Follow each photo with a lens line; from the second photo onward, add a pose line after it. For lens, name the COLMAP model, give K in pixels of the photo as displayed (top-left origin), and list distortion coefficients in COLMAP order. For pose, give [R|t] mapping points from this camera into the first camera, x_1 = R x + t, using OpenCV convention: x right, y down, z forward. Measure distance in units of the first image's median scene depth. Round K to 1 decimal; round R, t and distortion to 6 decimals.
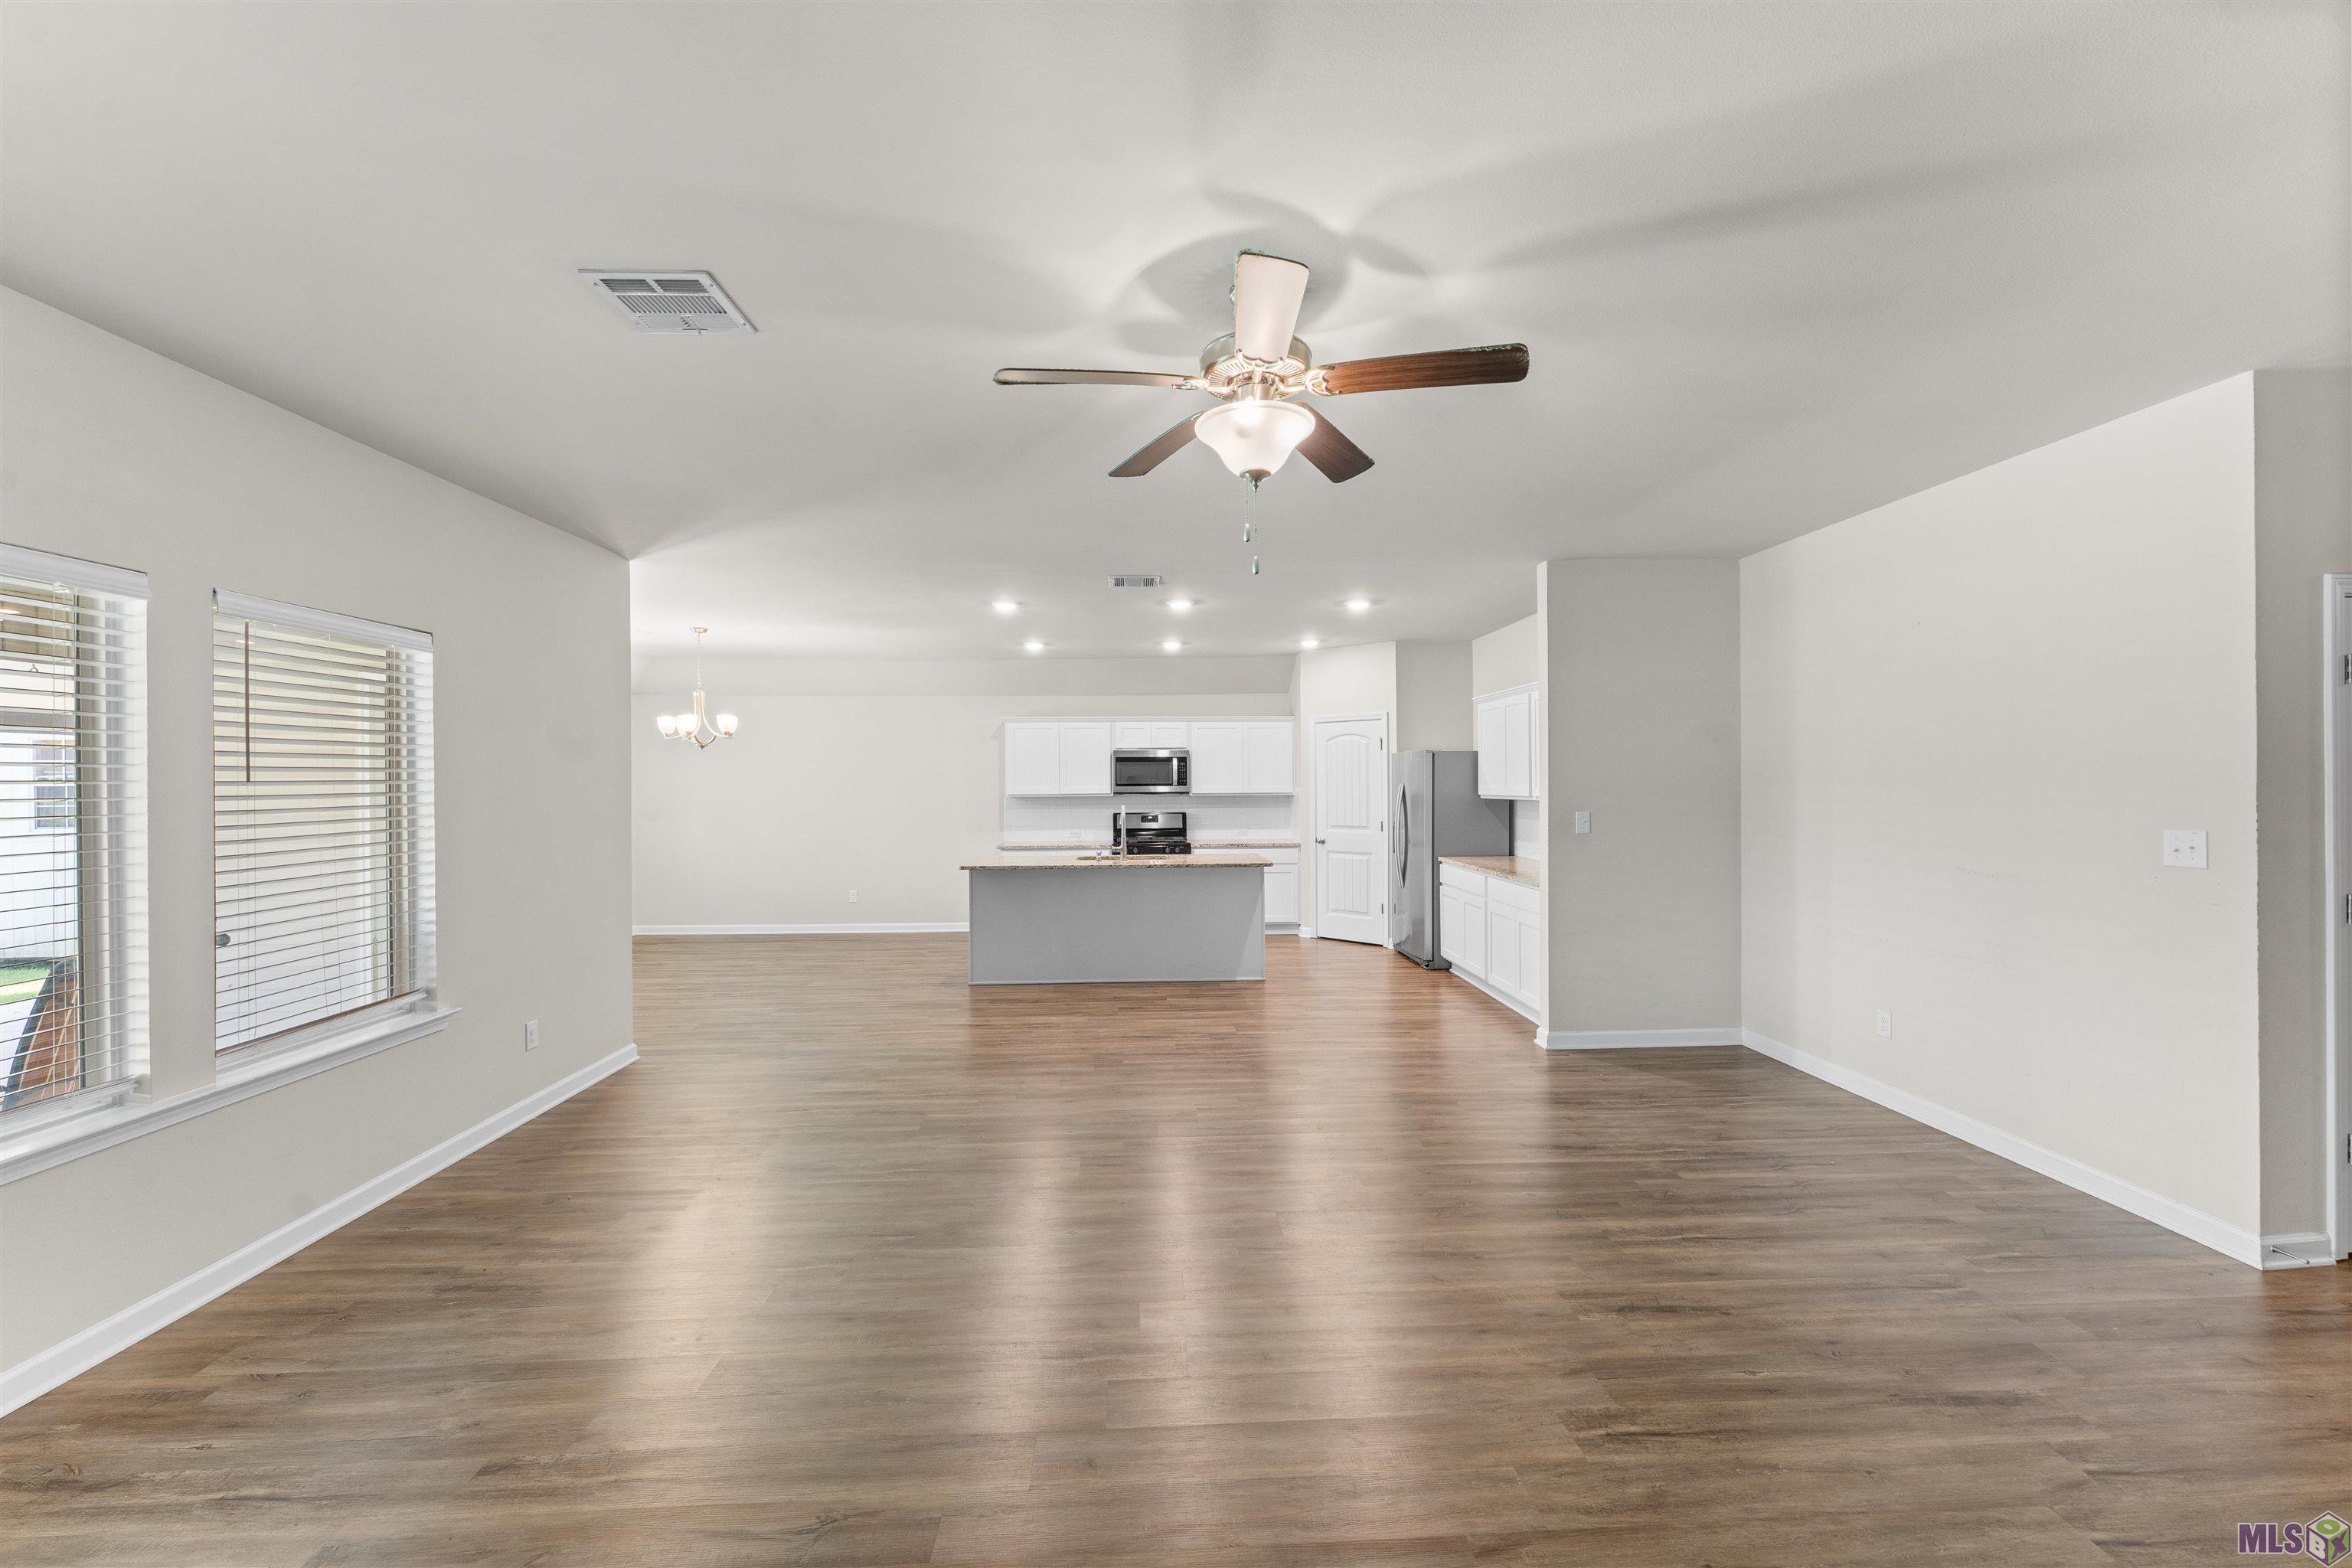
lens RADIAL K [[934.3, 0, 1179.0], [0, 934.3, 775.7], [0, 0, 1]] dist [-0.002509, -0.000520]
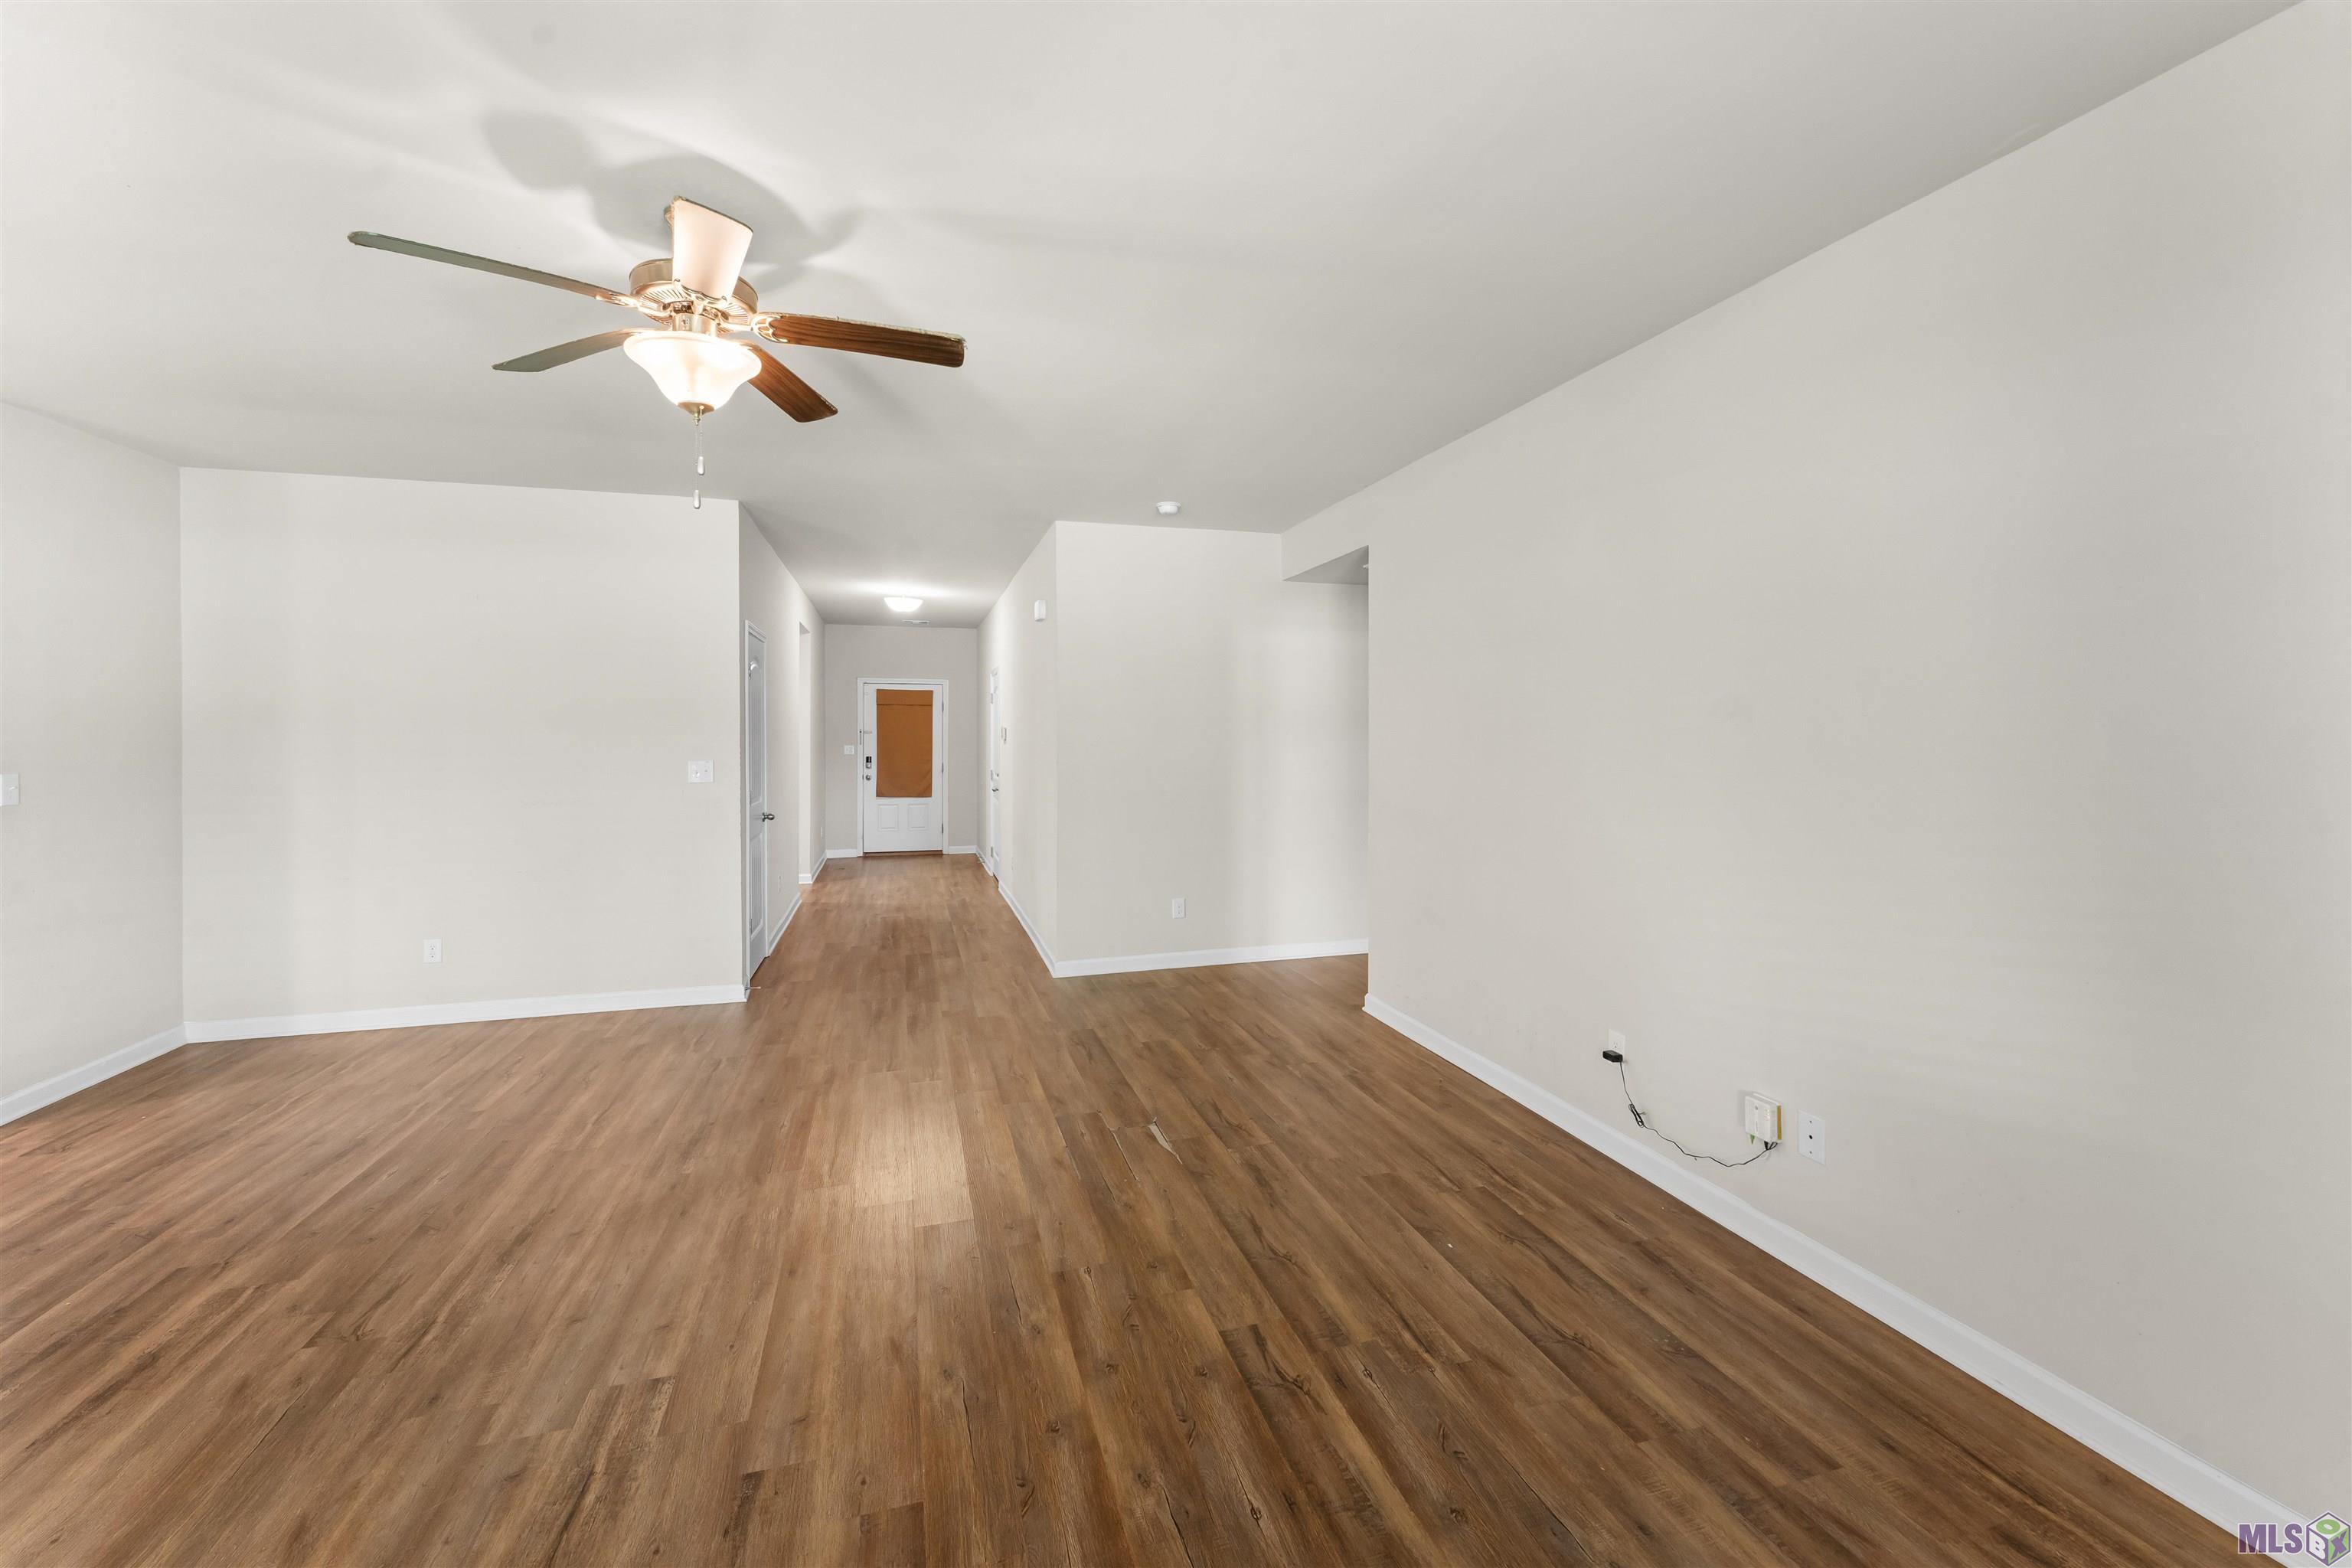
lens RADIAL K [[956.3, 0, 1178.0], [0, 956.3, 733.9], [0, 0, 1]] dist [0.000166, -0.000062]
pose [[-0.230481, 0.004238, 0.973068, -0.290169], [-0.002346, 0.999985, -0.004911, 0.006720], [-0.973074, -0.003415, -0.230467, 0.213044]]
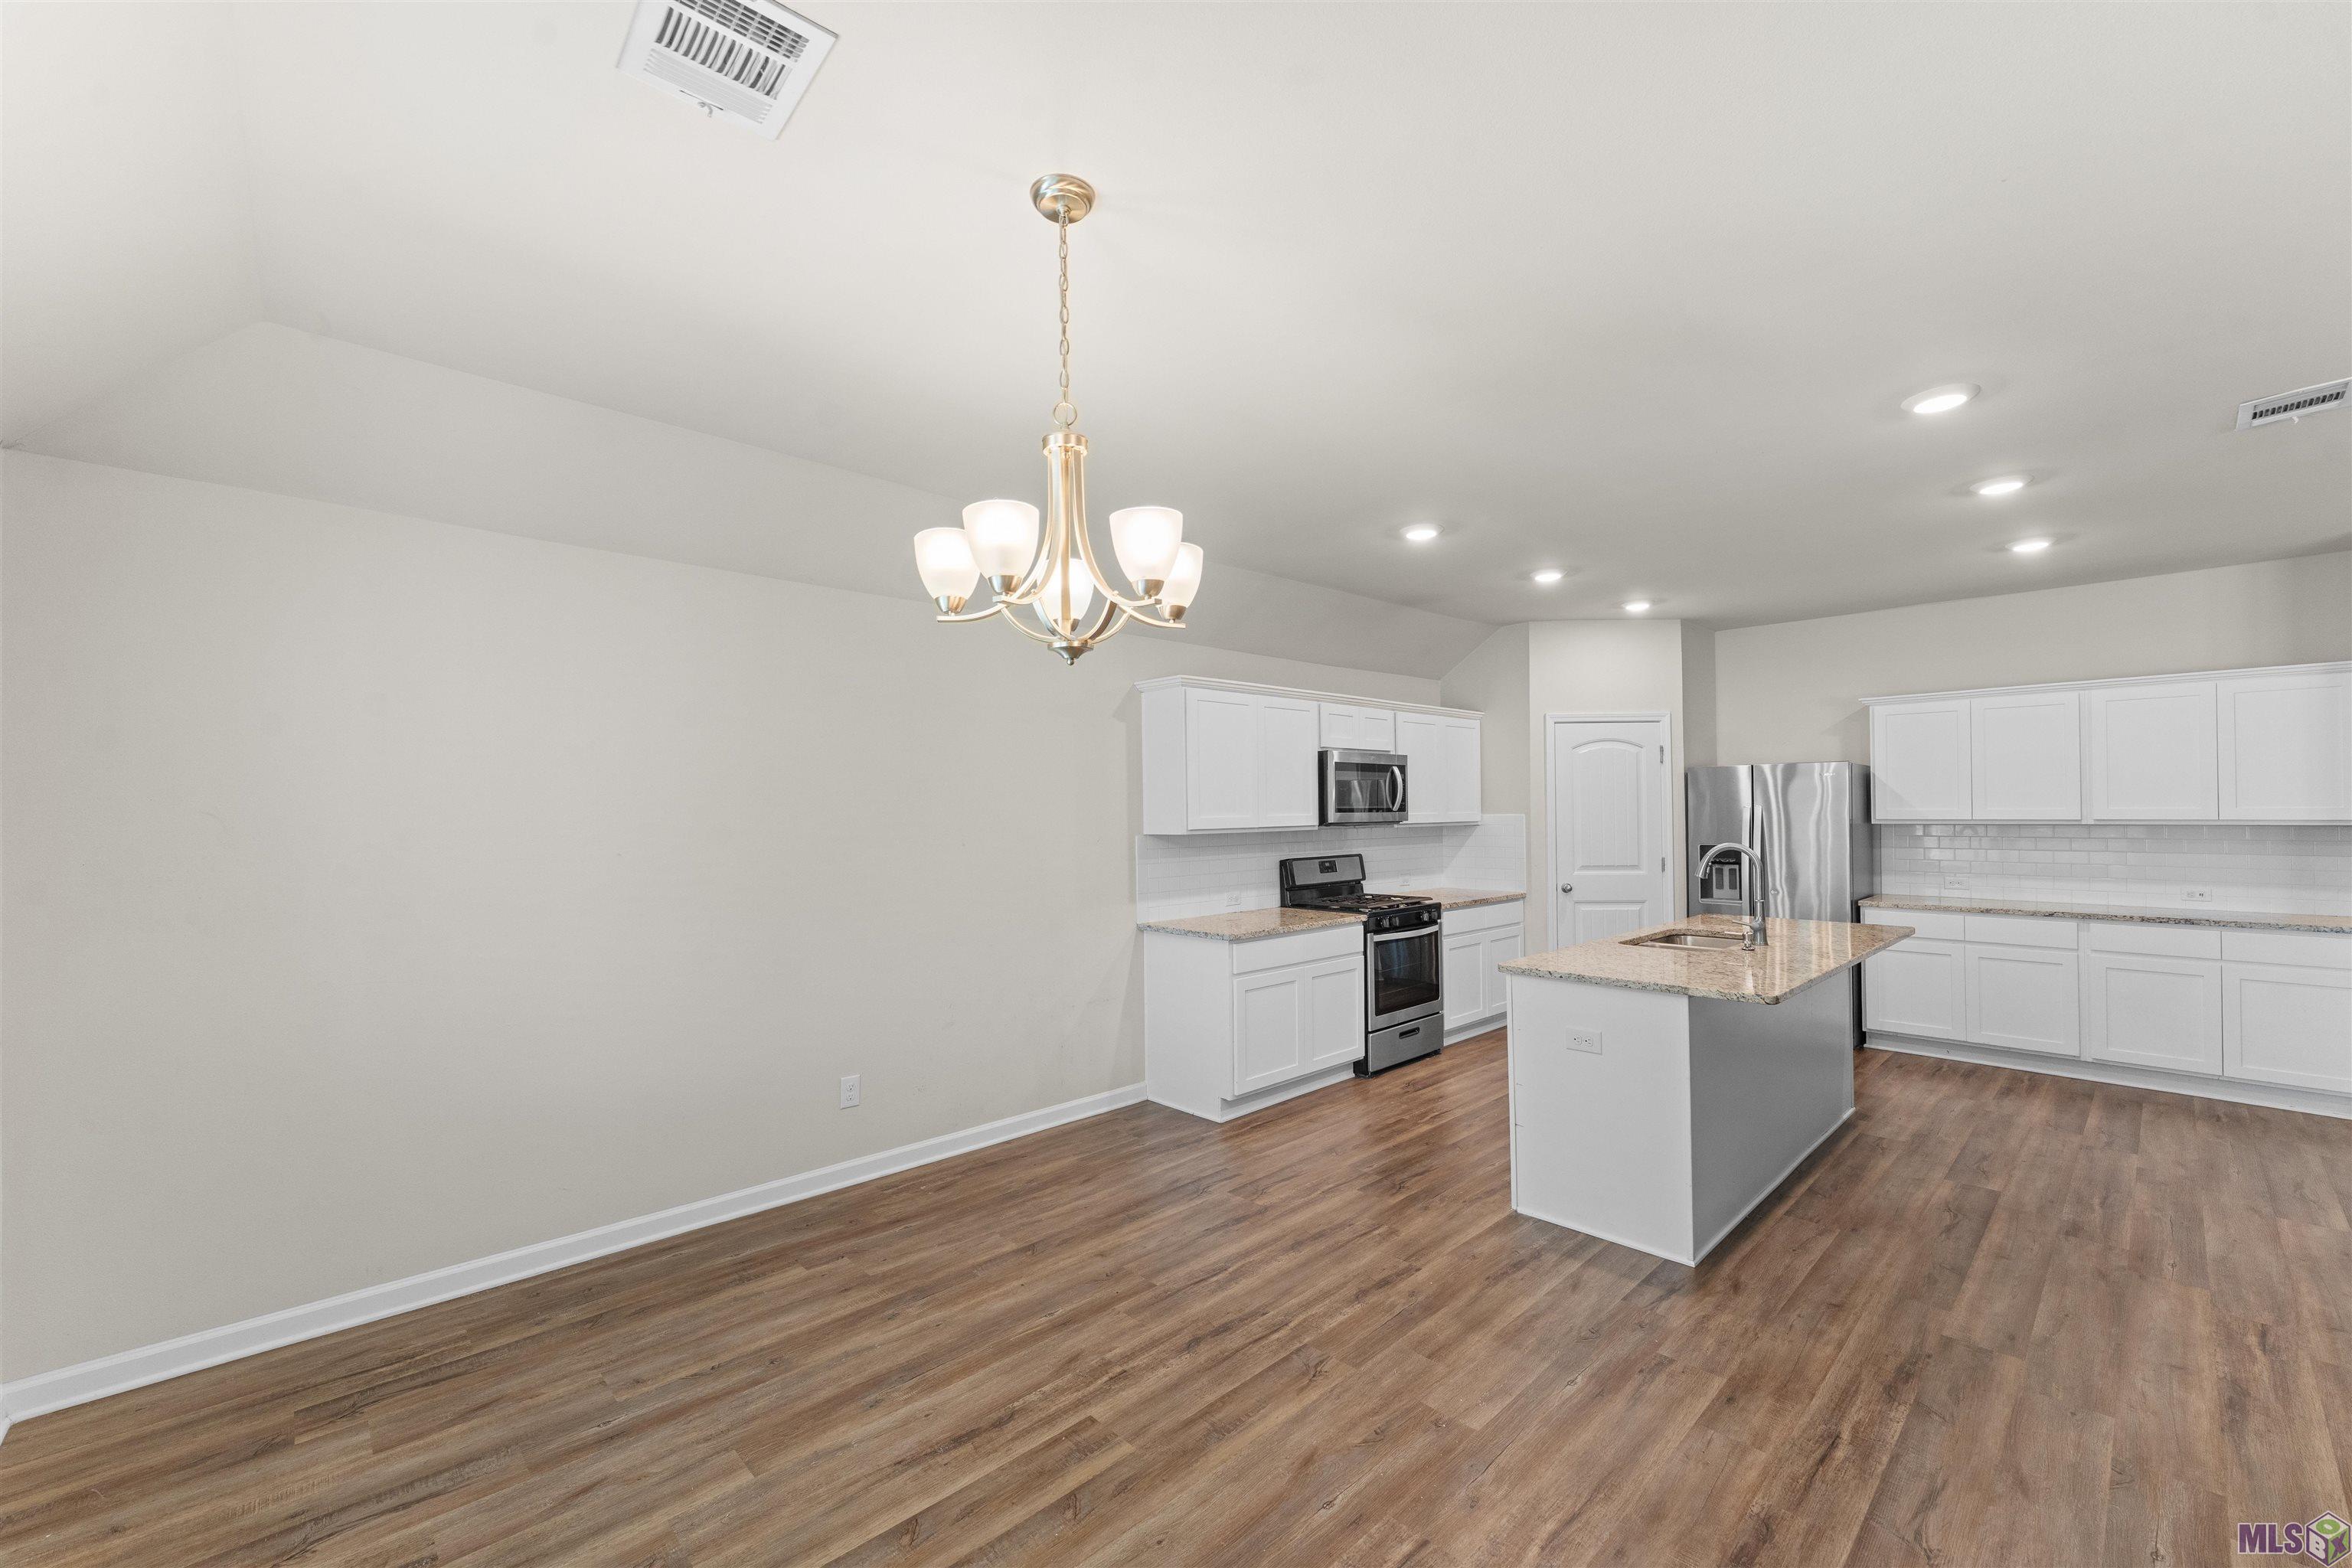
lens RADIAL K [[950.7, 0, 1184.6], [0, 950.7, 788.7], [0, 0, 1]] dist [-0.001733, -0.000033]
pose [[0.751642, 0.014547, 0.659411, -0.588571], [-0.001611, 0.999794, -0.020220, 0.009467], [-0.659569, 0.014136, 0.751511, 0.695774]]
